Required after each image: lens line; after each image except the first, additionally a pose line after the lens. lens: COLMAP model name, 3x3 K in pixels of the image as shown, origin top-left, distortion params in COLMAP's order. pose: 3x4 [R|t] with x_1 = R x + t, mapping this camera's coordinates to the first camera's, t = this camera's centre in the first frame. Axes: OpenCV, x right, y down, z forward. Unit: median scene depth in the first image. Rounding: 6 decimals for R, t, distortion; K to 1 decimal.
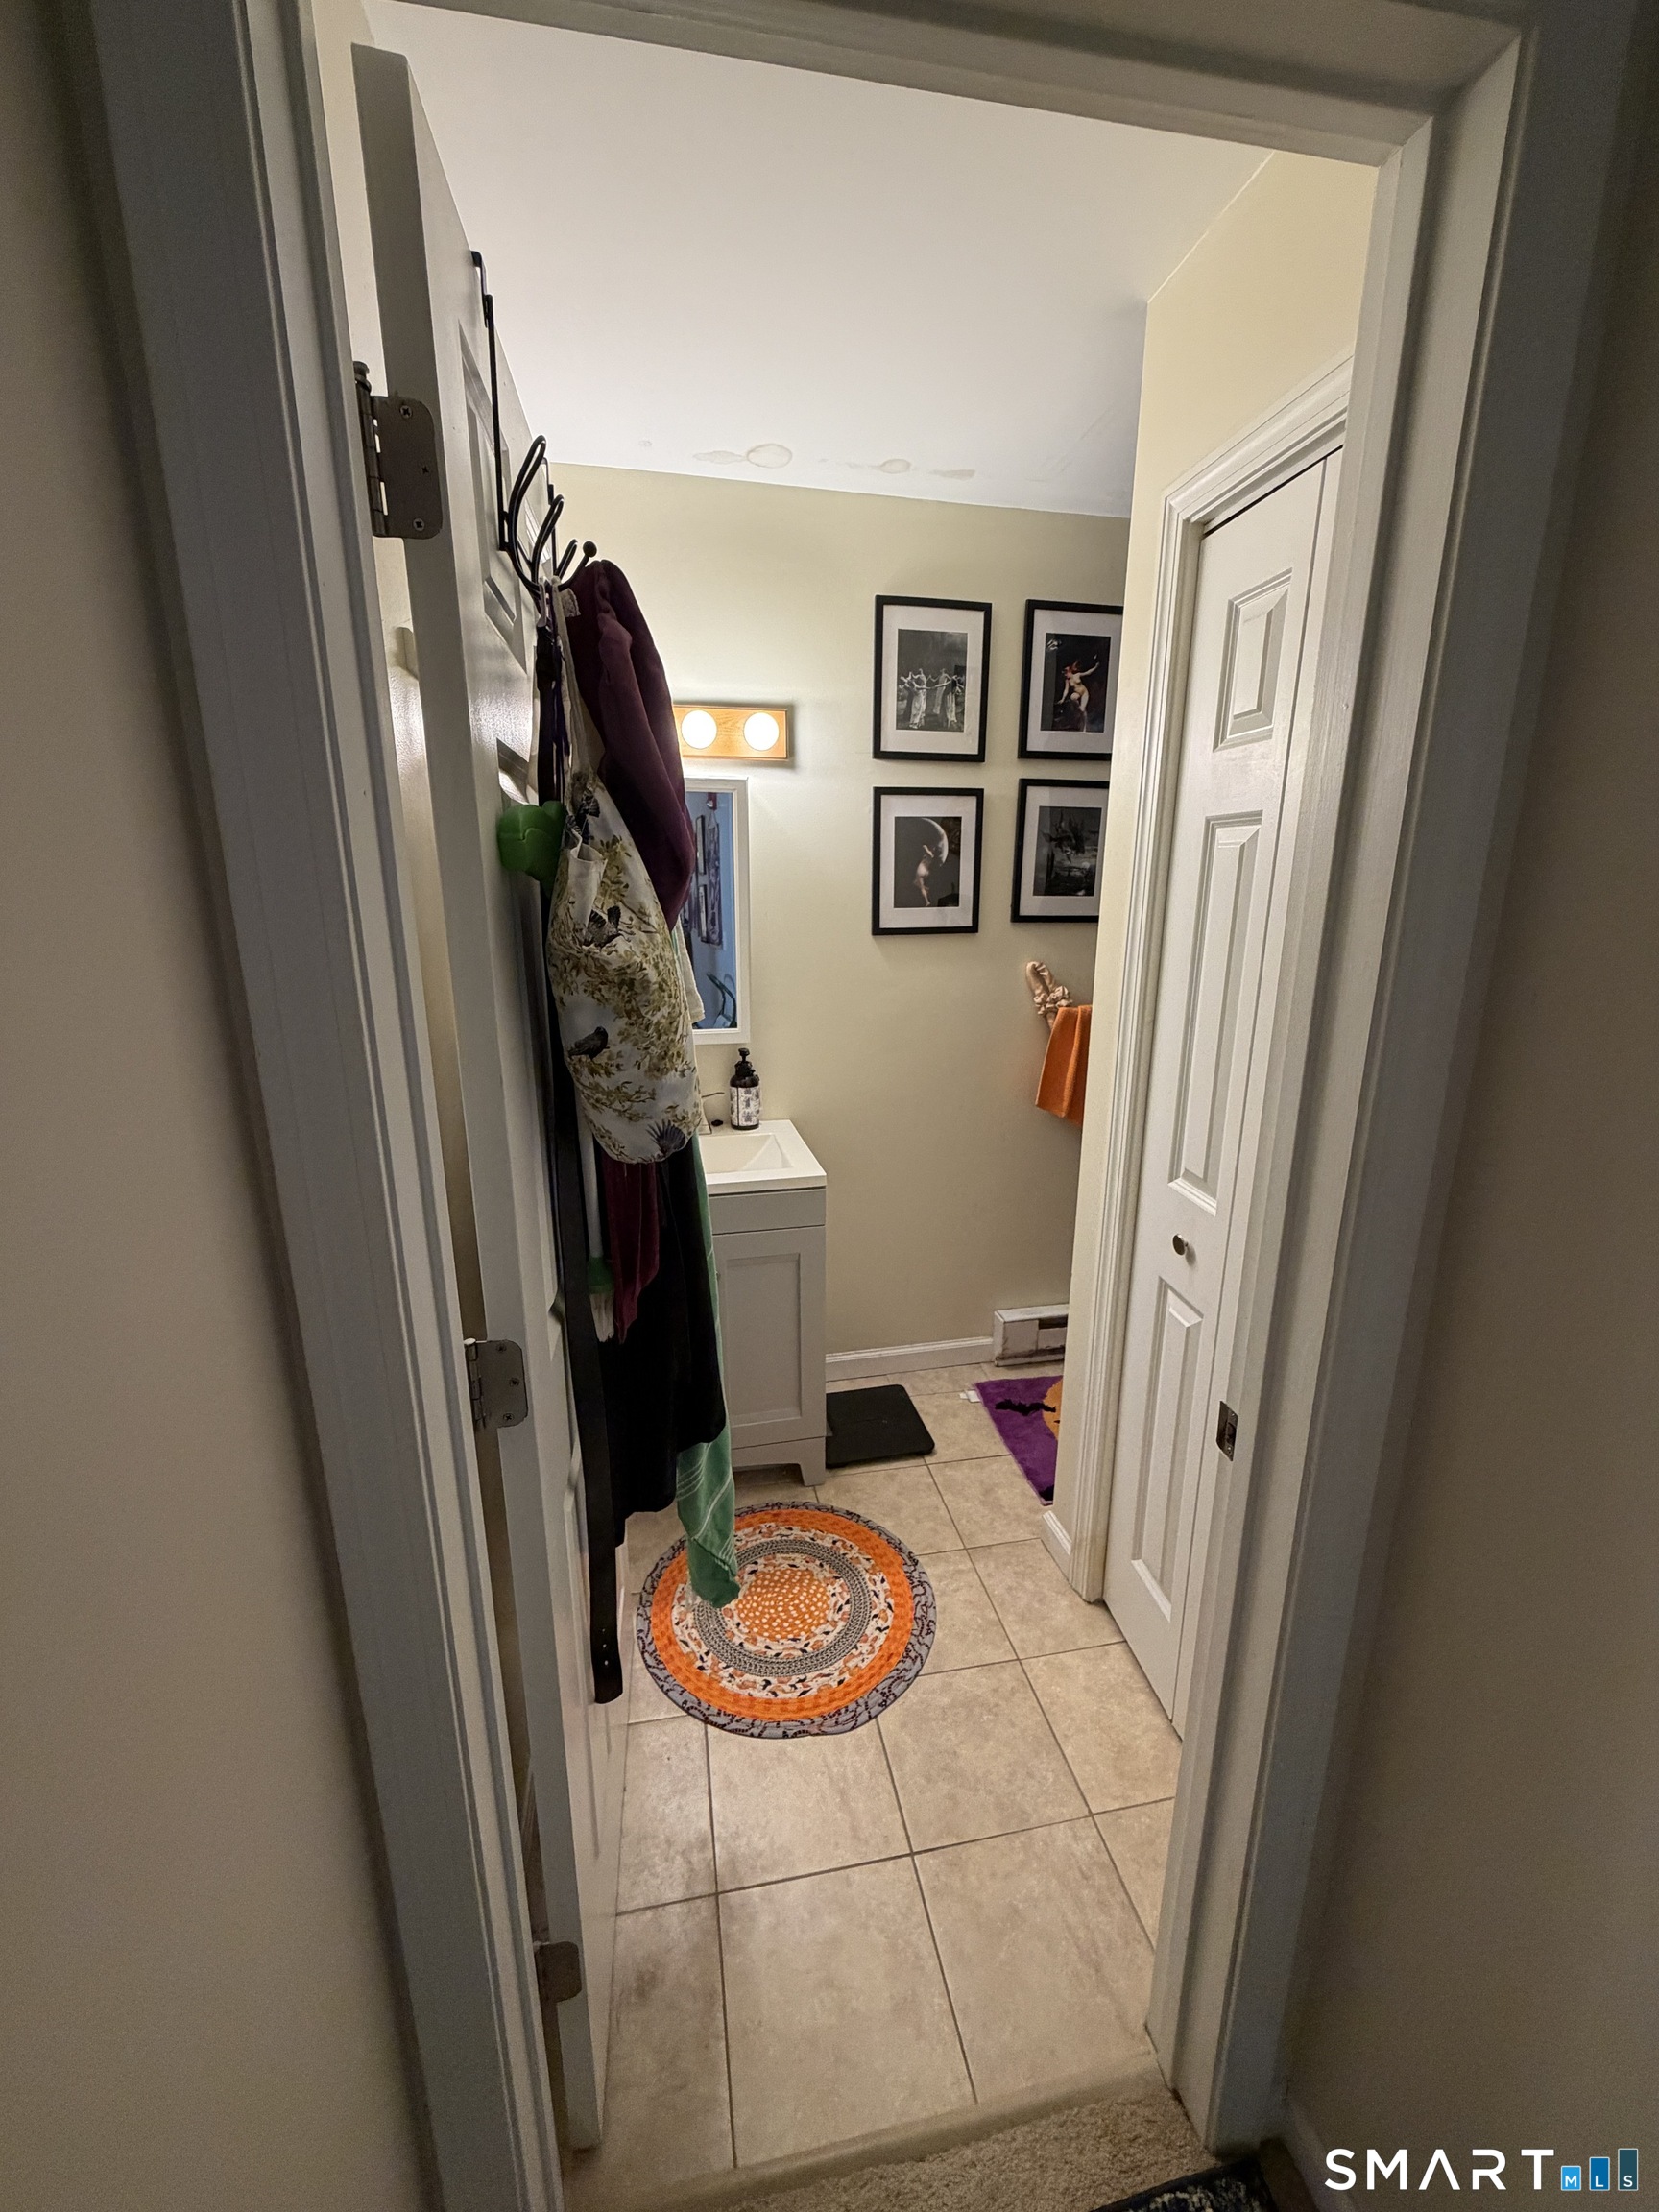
lens RADIAL K [[883.7, 0, 836.2], [0, 883.7, 1099.2], [0, 0, 1]] dist [0.001137, -0.000368]
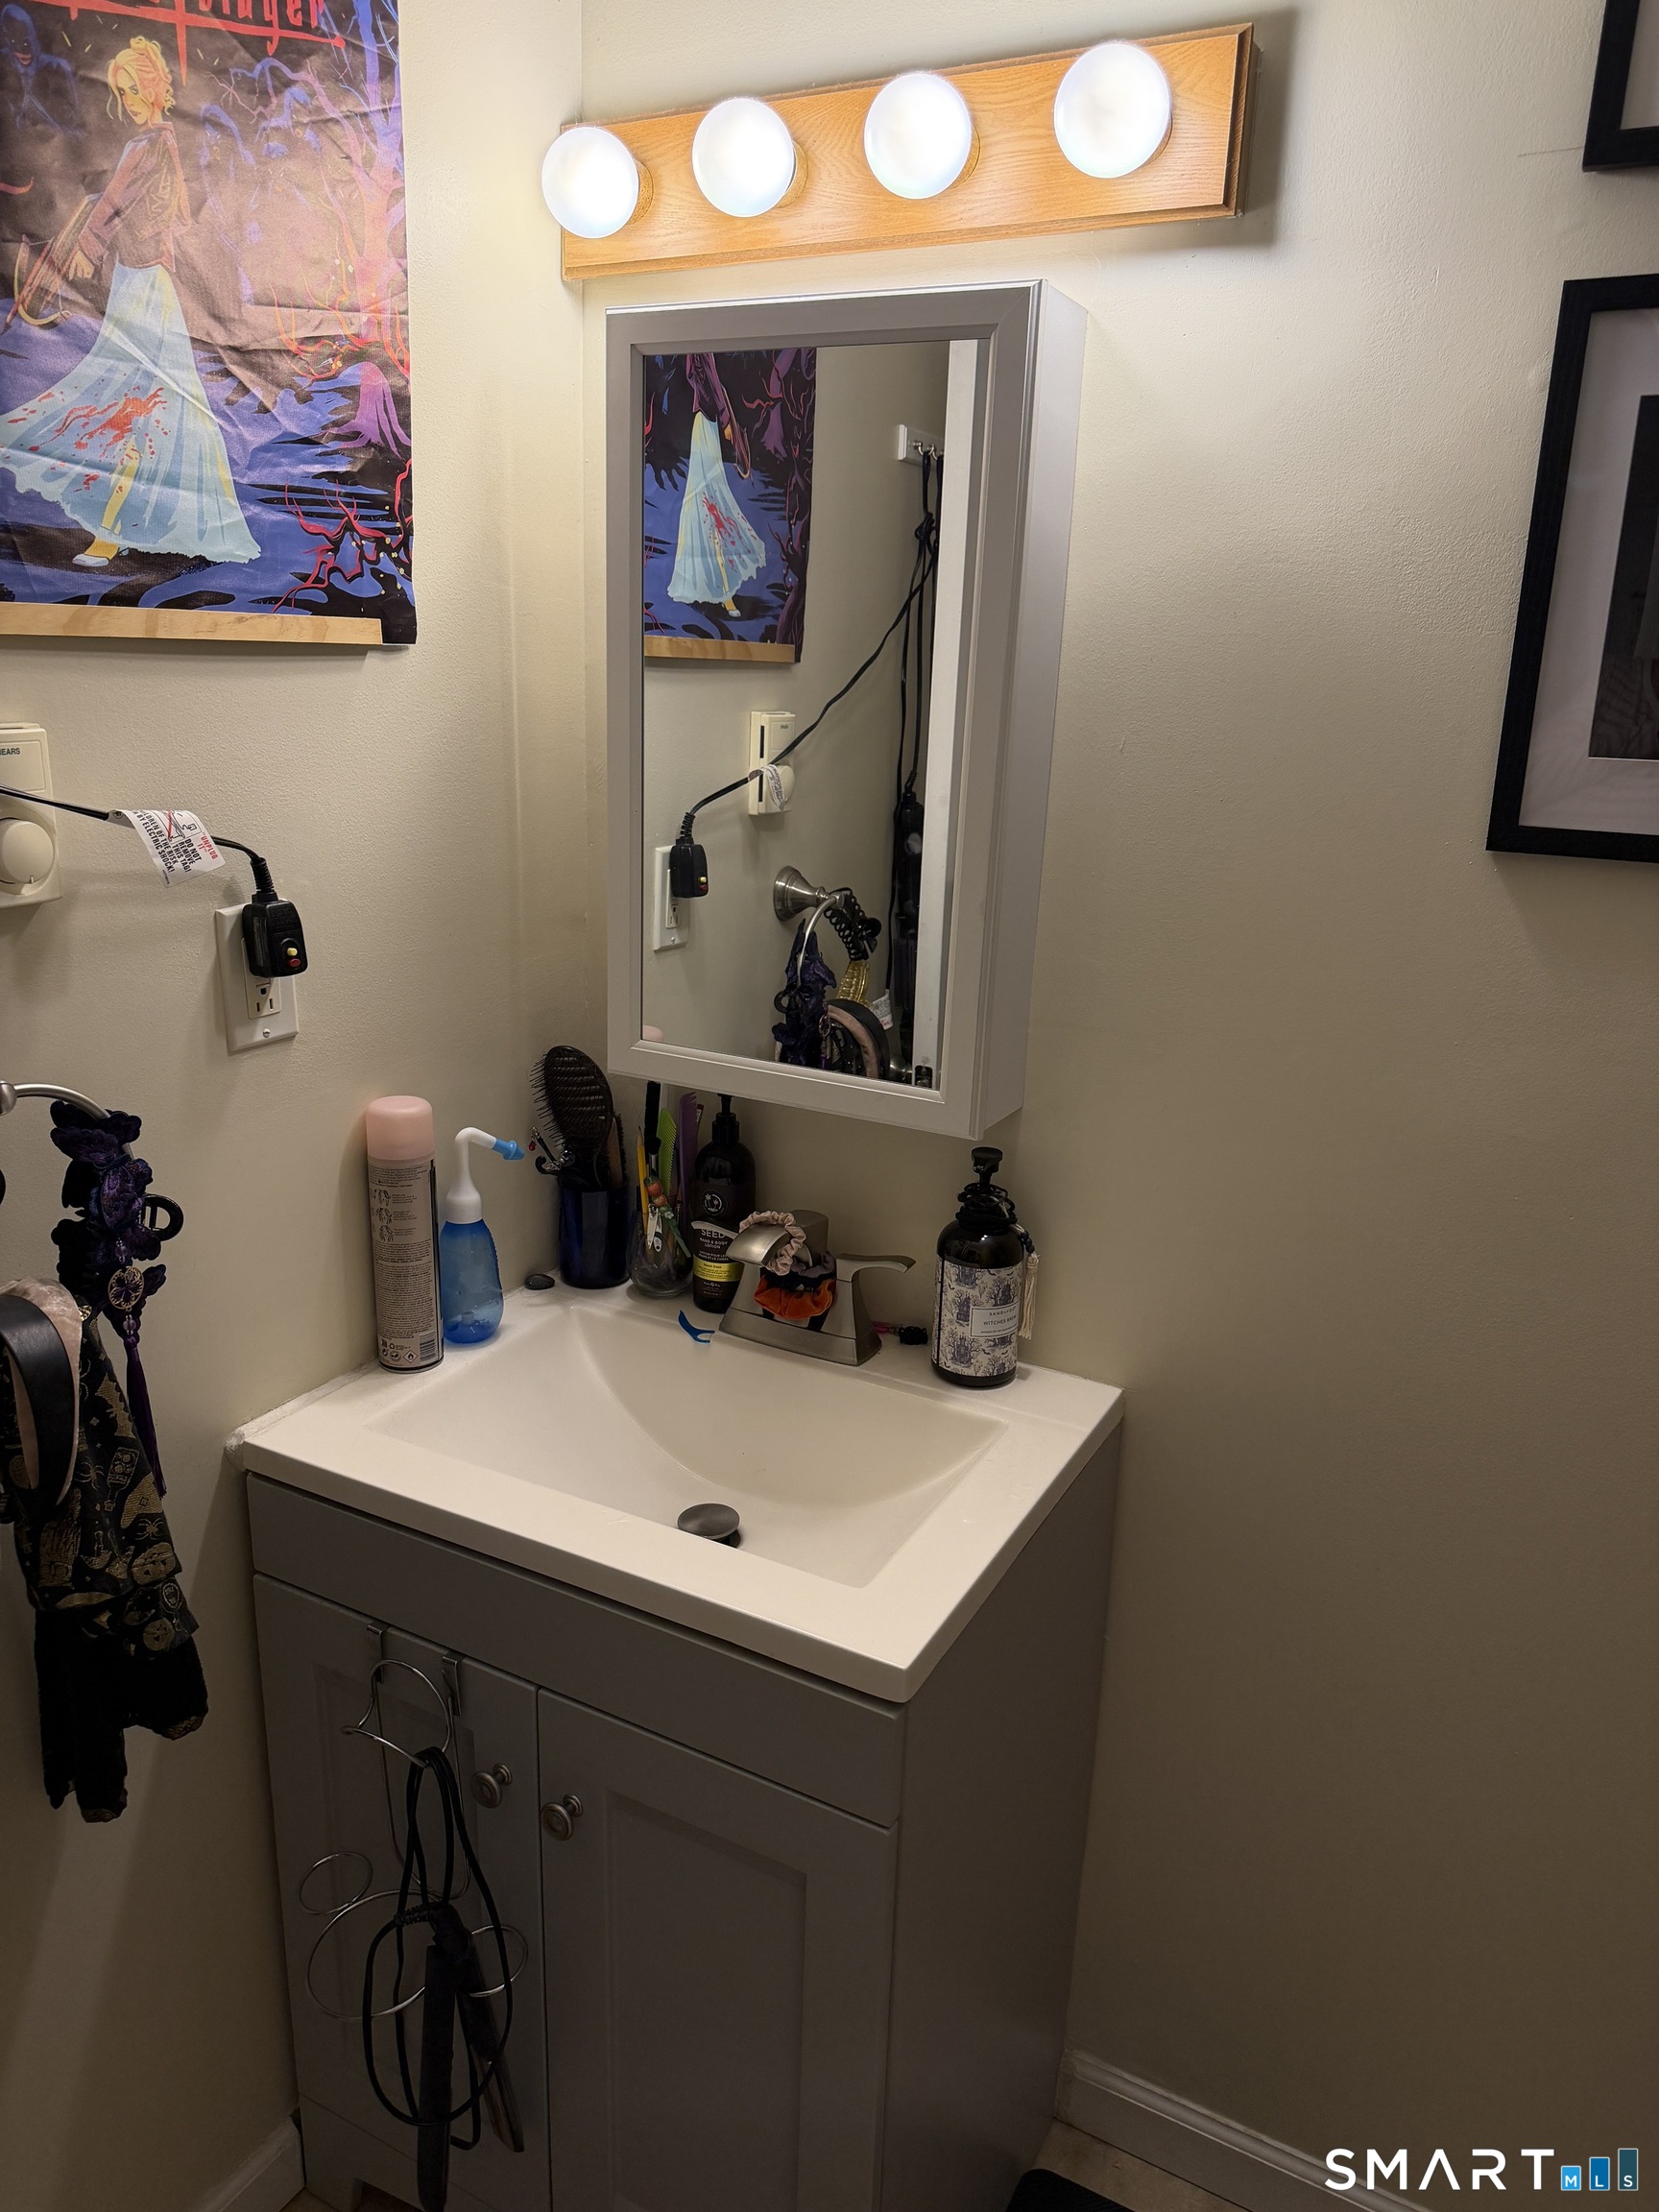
lens RADIAL K [[1563.3, 0, 829.5], [0, 1563.3, 1106.0], [0, 0, 1]] dist [0.023851, -0.033674]
pose [[0.755632, 0.209271, -0.620666, 0.210941], [-0.190734, 0.976823, 0.097148, -0.118505], [0.626611, 0.044974, 0.778034, 0.507193]]
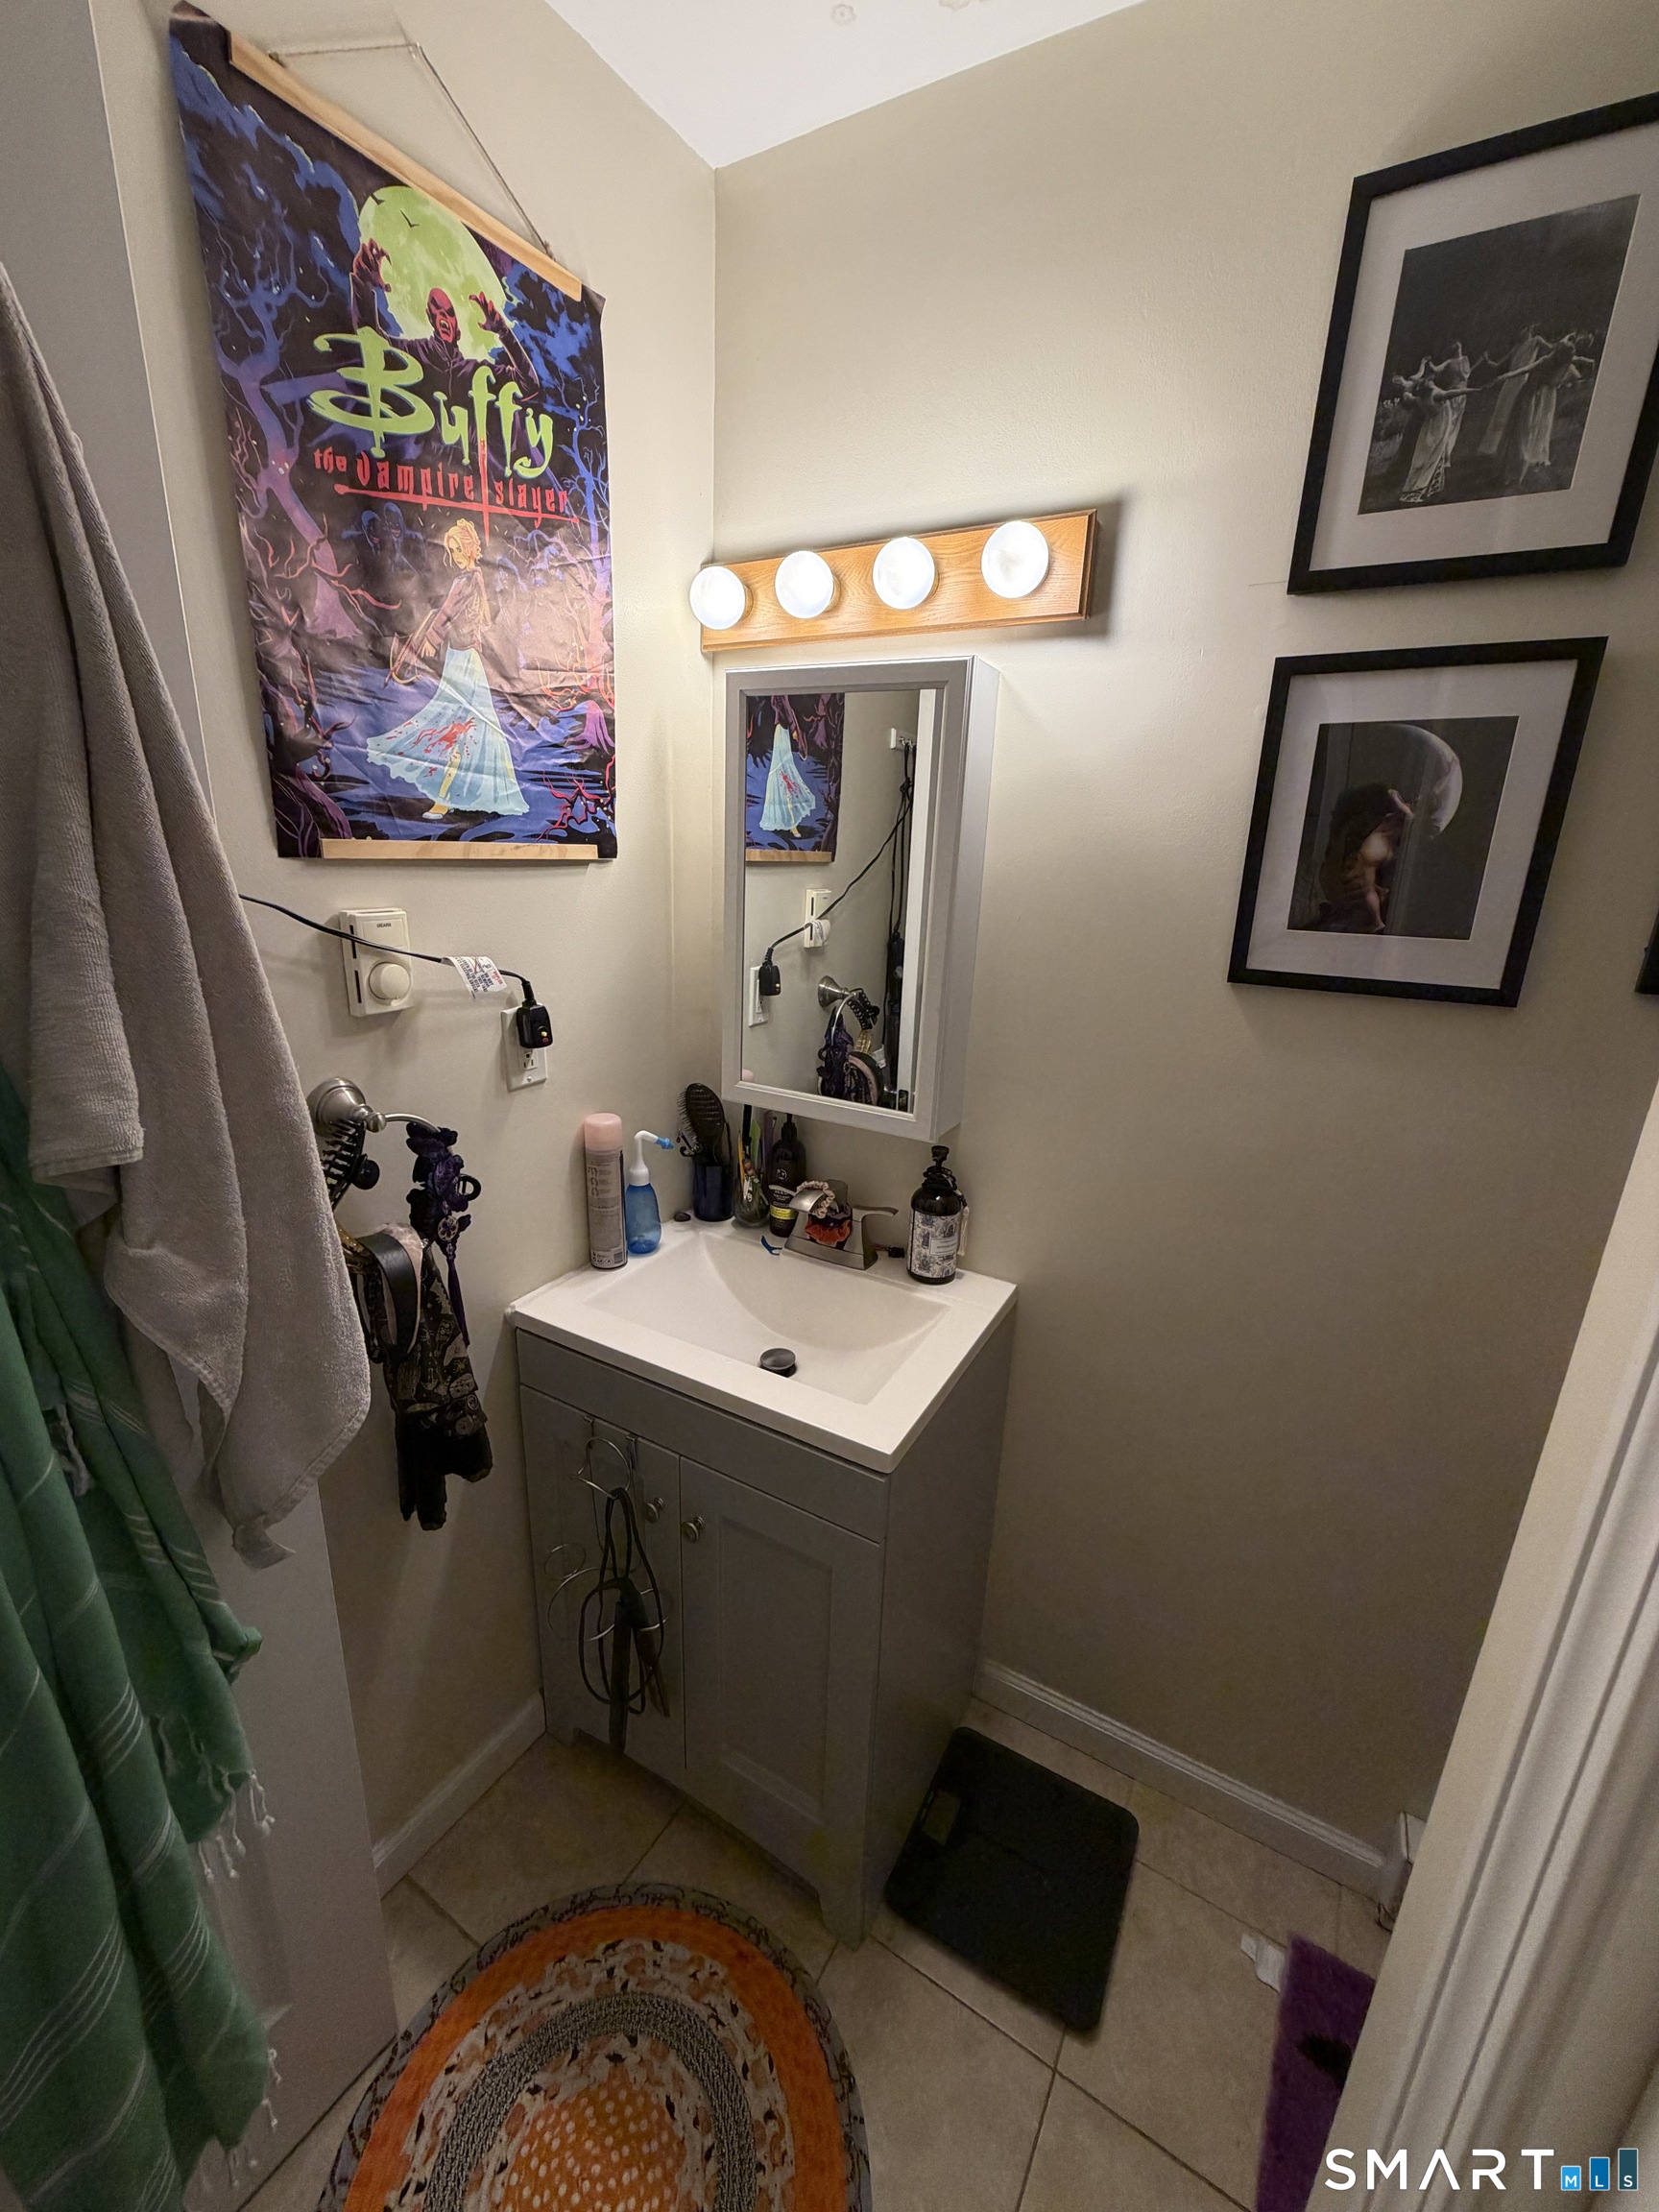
lens RADIAL K [[883.7, 0, 836.2], [0, 883.7, 1099.2], [0, 0, 1]] dist [0.001137, -0.000368]
pose [[0.744792, 0.211159, -0.633006, 0.203868], [-0.197104, 0.975901, 0.093631, -0.129337], [0.637523, 0.055032, 0.768464, 0.512177]]
